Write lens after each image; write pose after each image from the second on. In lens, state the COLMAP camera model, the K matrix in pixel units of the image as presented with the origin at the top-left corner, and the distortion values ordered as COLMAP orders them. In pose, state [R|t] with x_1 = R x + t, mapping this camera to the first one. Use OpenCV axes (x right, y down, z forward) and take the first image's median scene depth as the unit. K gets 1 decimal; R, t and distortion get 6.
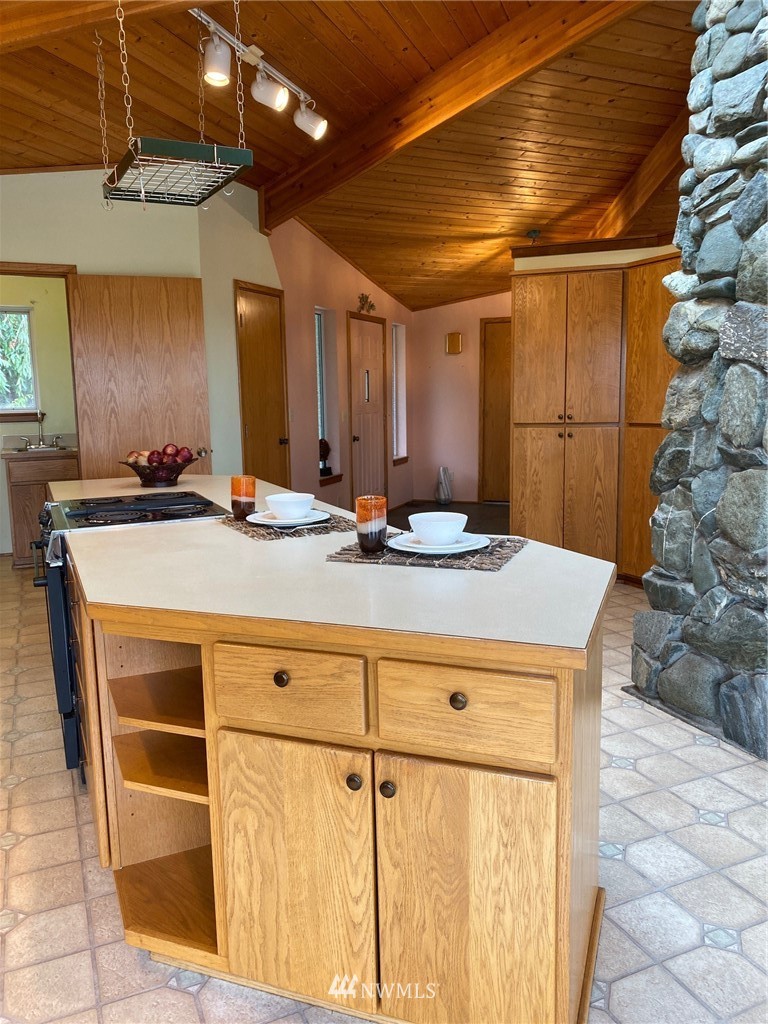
lens RADIAL K [[781.7, 0, 382.8], [0, 781.7, 510.2], [0, 0, 1]] dist [0.022682, -0.020629]
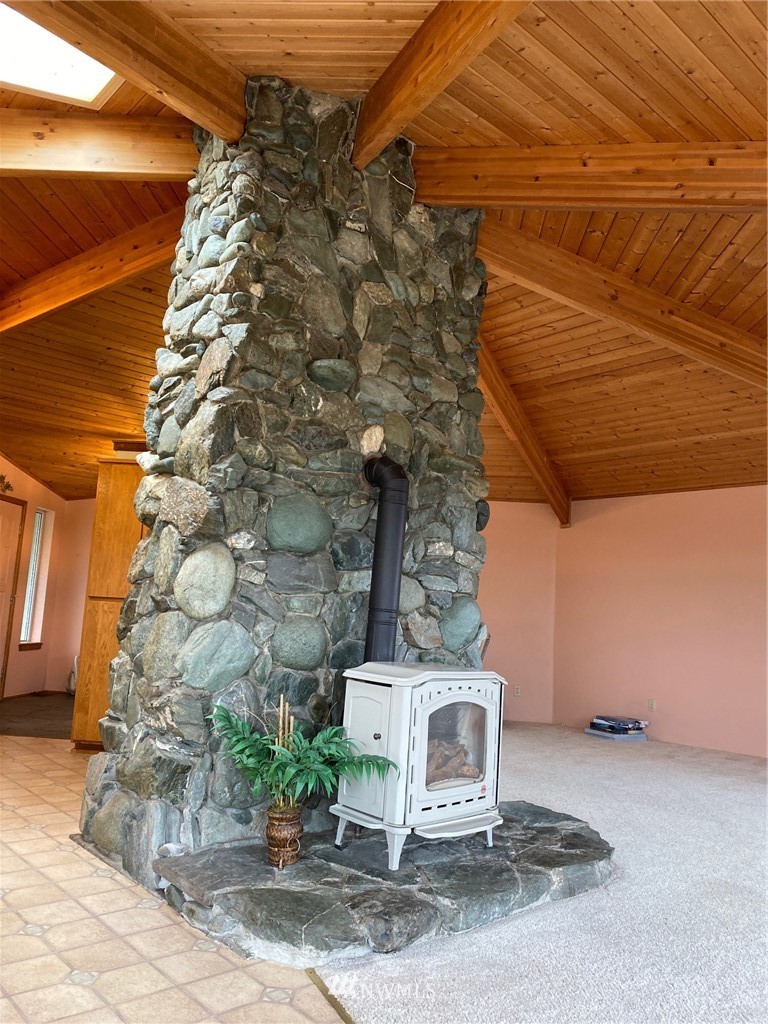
lens RADIAL K [[781.7, 0, 382.5], [0, 781.7, 516.2], [0, 0, 1]] dist [0.022682, -0.020629]
pose [[0.951796, 0.108971, 0.286721, 0.314425], [-0.026301, 0.960317, -0.277667, 0.090628], [-0.305601, 0.256742, 0.916892, -0.142220]]
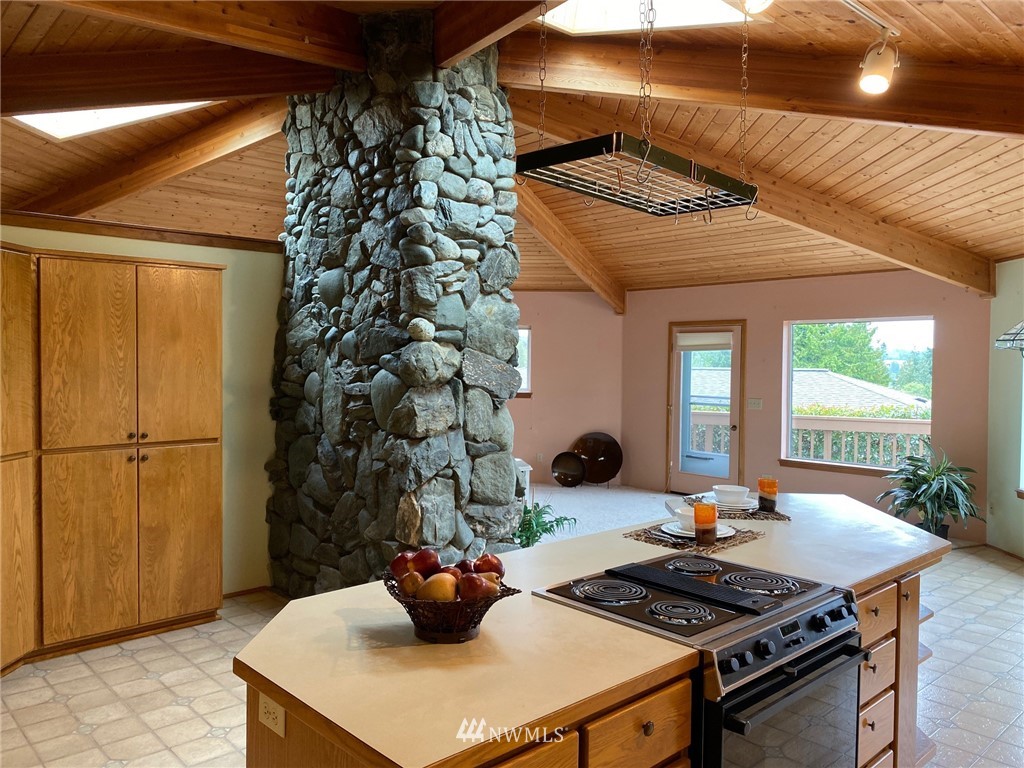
lens RADIAL K [[781.7, 0, 511.0], [0, 781.7, 384.6], [0, 0, 1]] dist [0.022682, -0.020629]
pose [[-0.316893, -0.009244, 0.948416, -0.752087], [0.141124, 0.988362, 0.056787, -0.202362], [-0.937903, 0.151840, -0.311900, 1.052025]]
